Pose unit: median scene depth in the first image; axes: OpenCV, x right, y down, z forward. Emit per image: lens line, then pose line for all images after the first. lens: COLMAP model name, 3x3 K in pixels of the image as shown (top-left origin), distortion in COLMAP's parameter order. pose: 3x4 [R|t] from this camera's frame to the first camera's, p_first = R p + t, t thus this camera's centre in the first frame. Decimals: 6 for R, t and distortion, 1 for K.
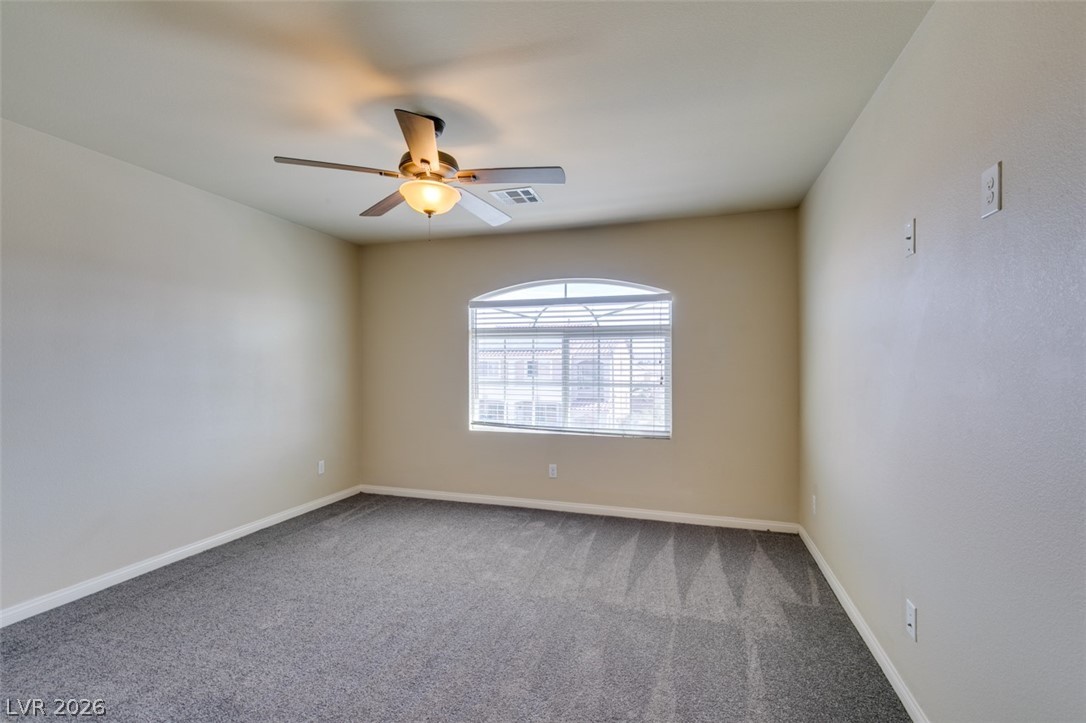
lens RADIAL K [[483.5, 0, 544.4], [0, 483.5, 363.5], [0, 0, 1]] dist [-0.003264, 0.000003]
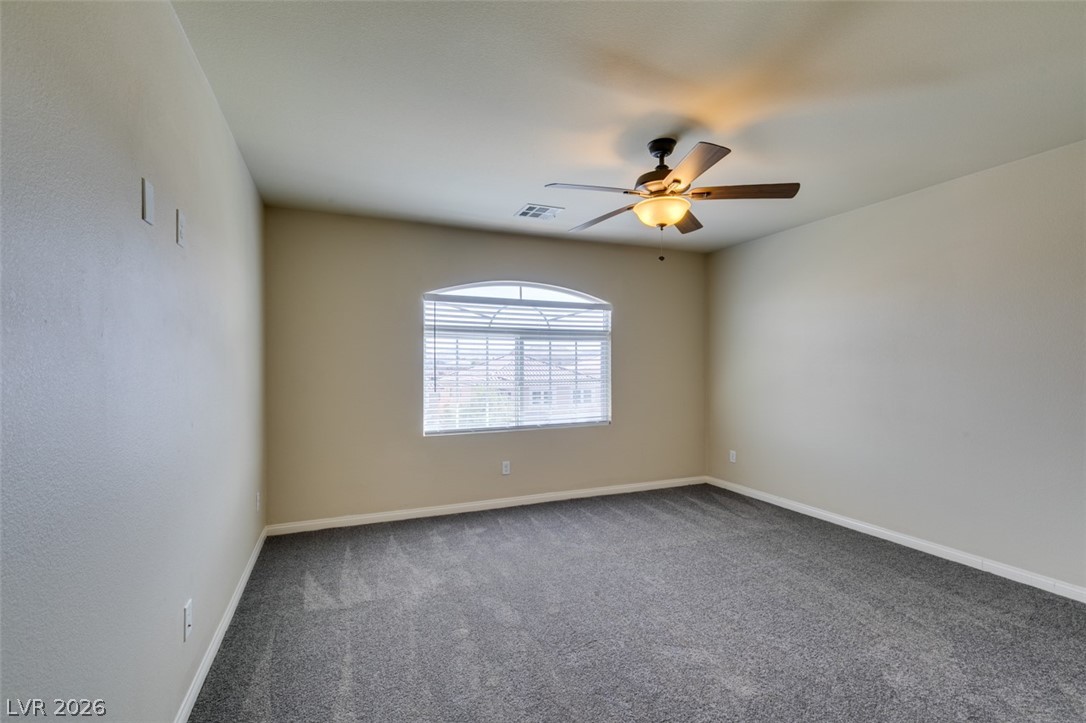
lens RADIAL K [[483.5, 0, 539.9], [0, 483.5, 377.7], [0, 0, 1]] dist [-0.003264, 0.000003]
pose [[0.767841, -0.024353, 0.640178, -0.595943], [0.006379, 0.999518, 0.030371, -0.000614], [-0.640609, -0.019236, 0.767626, 0.171377]]
